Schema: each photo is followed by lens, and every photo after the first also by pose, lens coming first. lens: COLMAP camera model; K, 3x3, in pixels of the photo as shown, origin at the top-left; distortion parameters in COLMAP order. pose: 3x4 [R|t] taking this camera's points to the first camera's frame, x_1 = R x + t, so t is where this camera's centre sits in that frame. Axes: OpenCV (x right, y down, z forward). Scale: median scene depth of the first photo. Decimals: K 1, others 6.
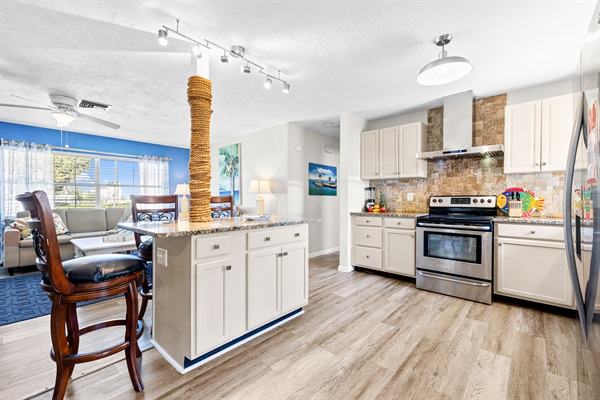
lens RADIAL K [[247.9, 0, 300.1], [0, 247.9, 199.7], [0, 0, 1]] dist [0.000781, 0.000037]
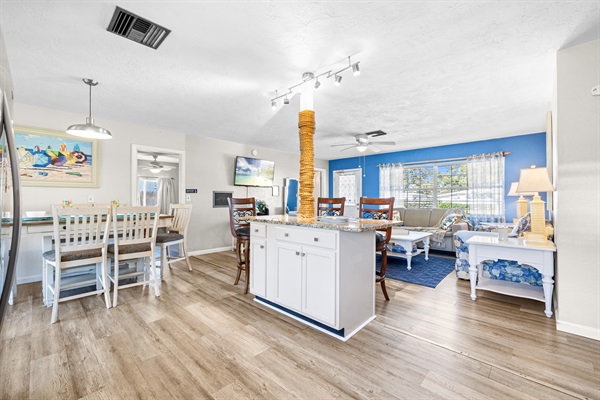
lens RADIAL K [[247.9, 0, 300.0], [0, 247.9, 198.7], [0, 0, 1]] dist [0.000781, 0.000037]
pose [[0.002282, -0.003950, -0.999990, 0.977823], [-0.009533, 0.999947, -0.003972, -0.006197], [0.999952, 0.009542, 0.002244, 1.004348]]
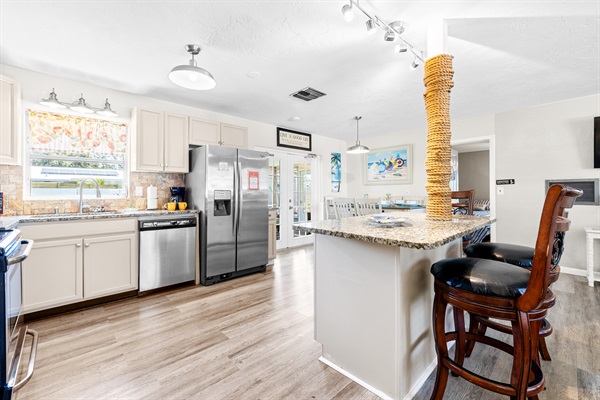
lens RADIAL K [[262.0, 0, 309.6], [0, 262.0, 191.6], [0, 0, 1]] dist [-0.000009, -0.000378]
pose [[-0.998964, 0.001495, 0.045484, 0.010404], [0.001647, 0.999993, 0.003308, -0.014875], [-0.045479, 0.003380, -0.998960, 2.038359]]
